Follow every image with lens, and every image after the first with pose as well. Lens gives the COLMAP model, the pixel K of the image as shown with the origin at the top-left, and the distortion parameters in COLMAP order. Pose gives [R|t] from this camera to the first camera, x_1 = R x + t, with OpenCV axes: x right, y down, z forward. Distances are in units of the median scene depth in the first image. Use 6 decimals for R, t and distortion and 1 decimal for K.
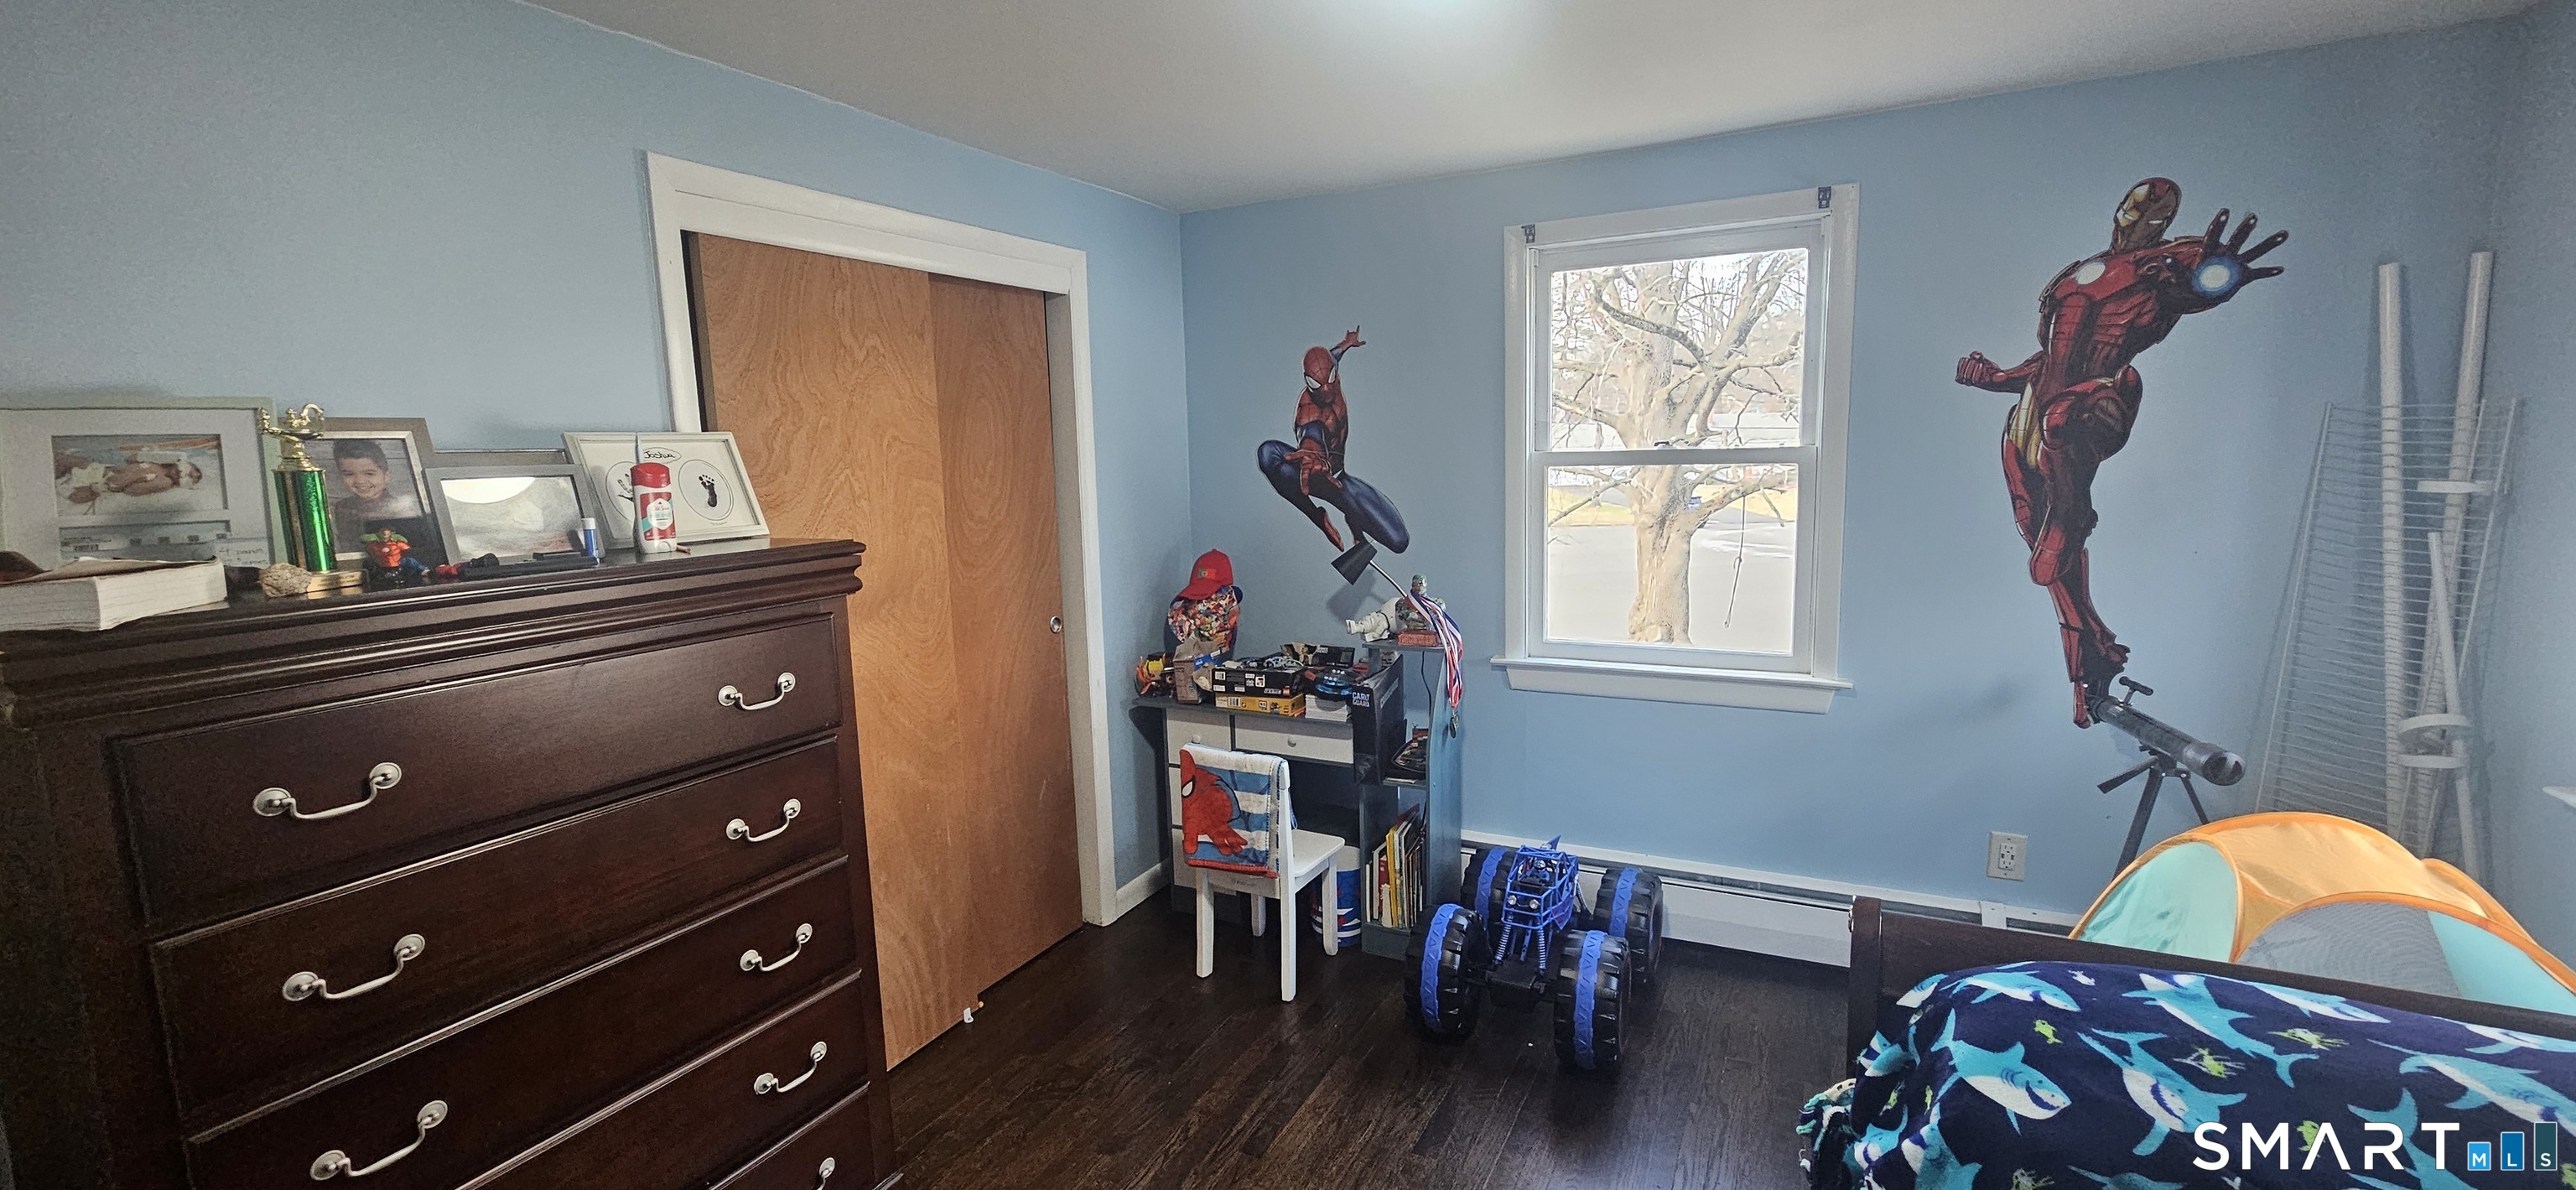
lens RADIAL K [[1053.9, 0, 1286.6], [0, 1053.9, 589.3], [0, 0, 1]] dist [-0.002670, 0.000015]
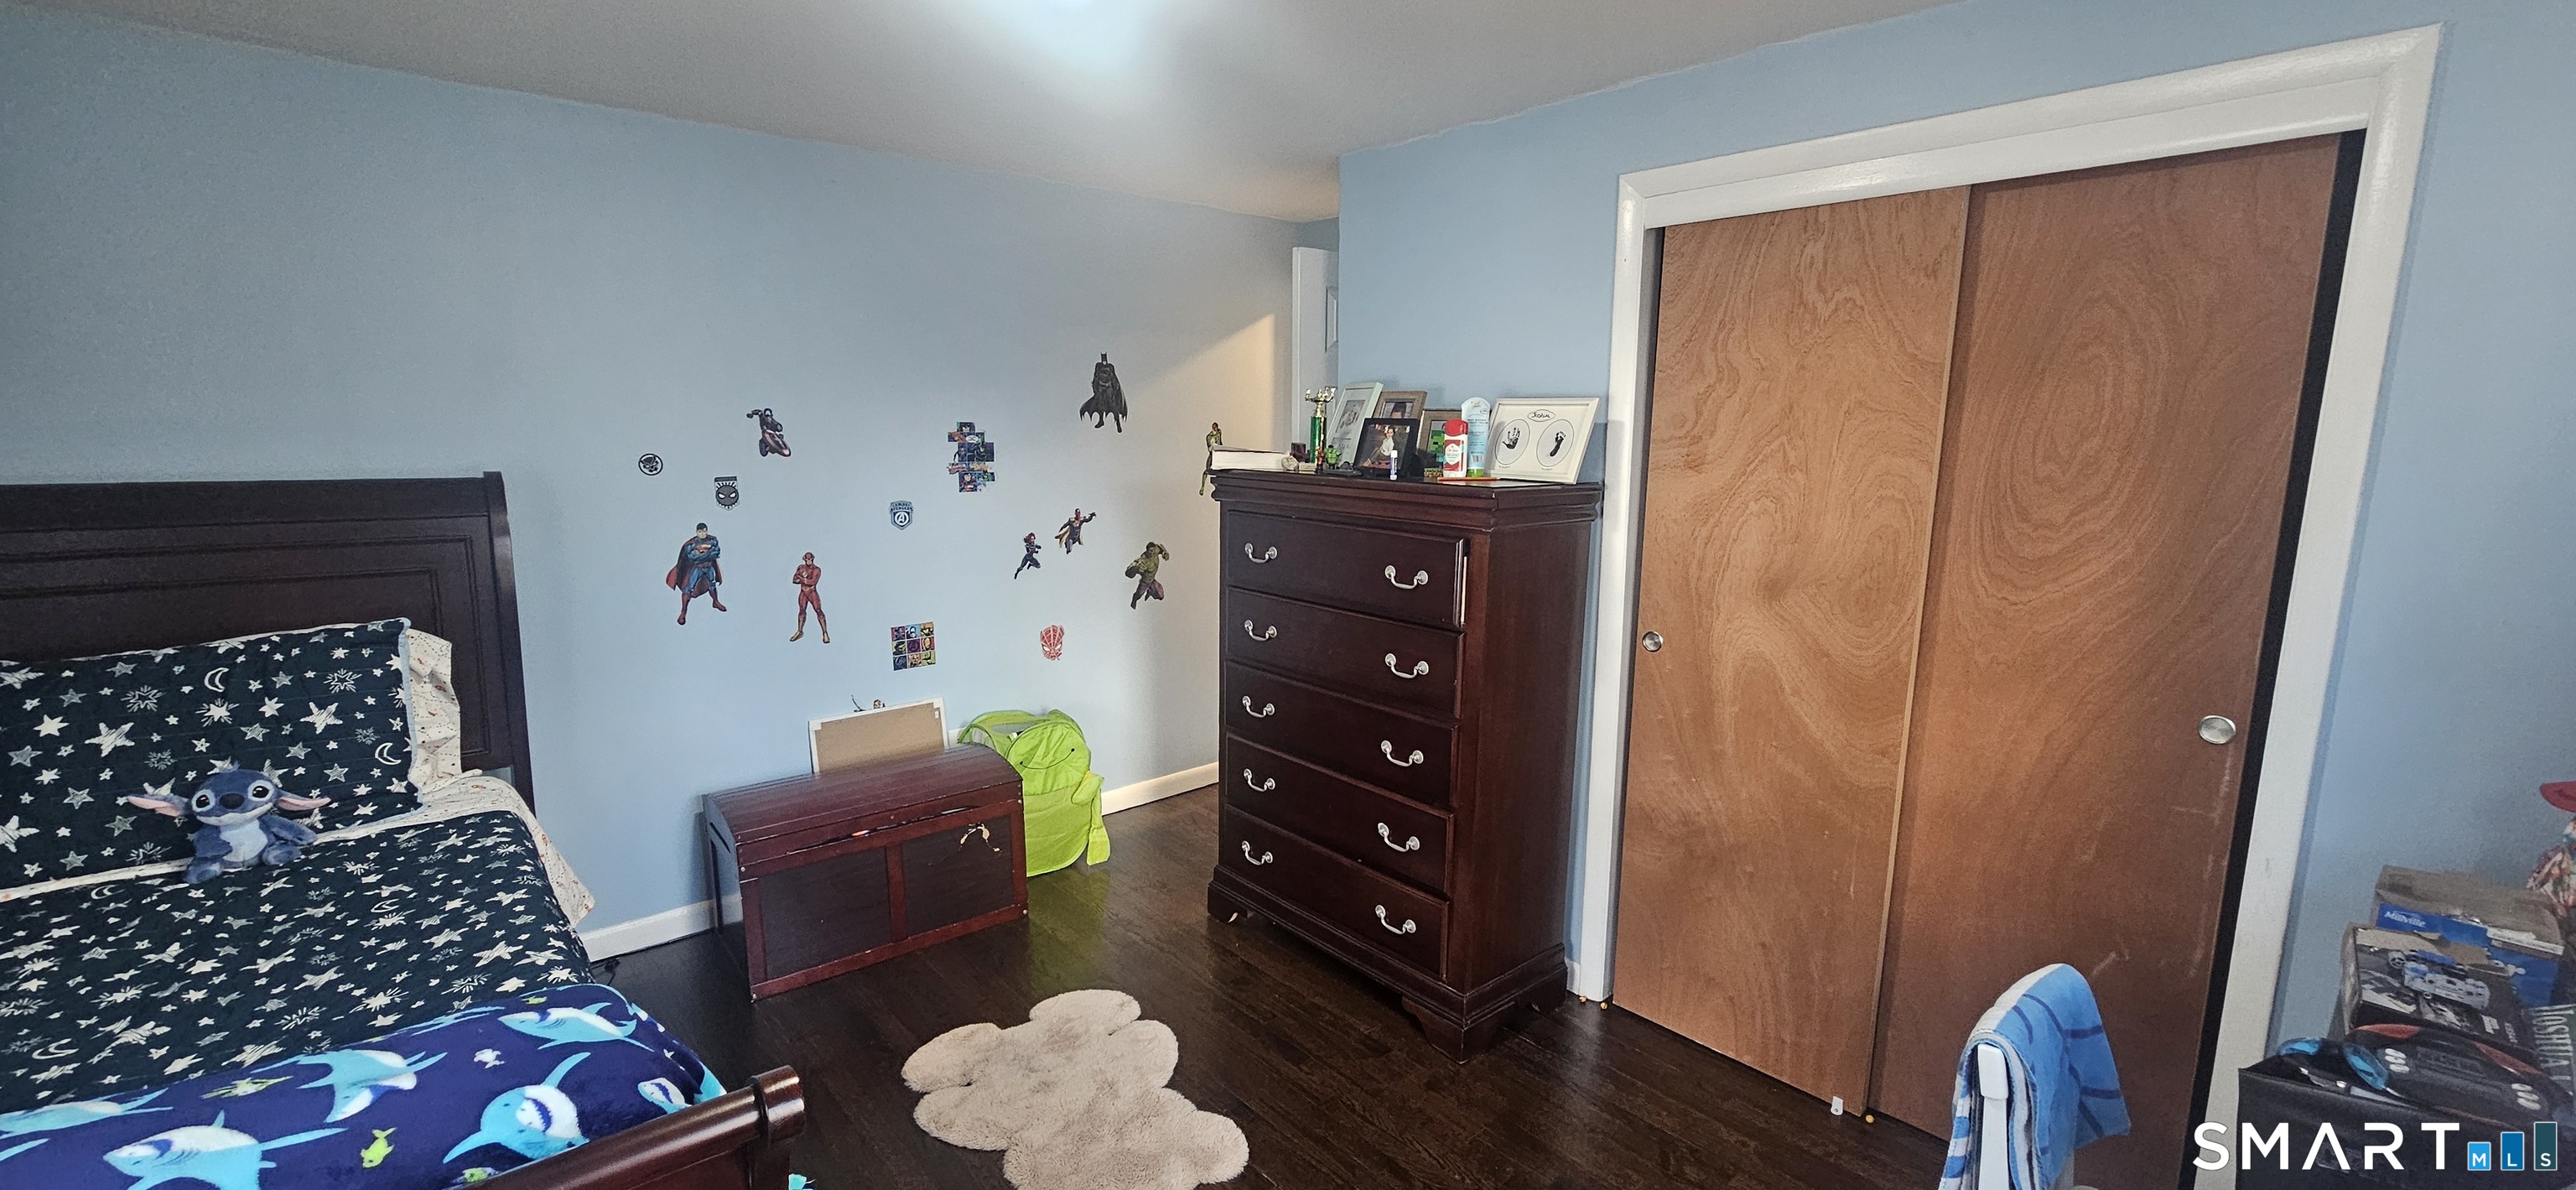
lens RADIAL K [[1053.9, 0, 1282.6], [0, 1053.9, 588.3], [0, 0, 1]] dist [-0.002670, 0.000015]
pose [[-0.353684, 0.173588, -0.919116, 1.123350], [-0.128912, 0.964205, 0.231710, -0.254950], [0.926439, 0.200437, -0.318647, 1.615643]]
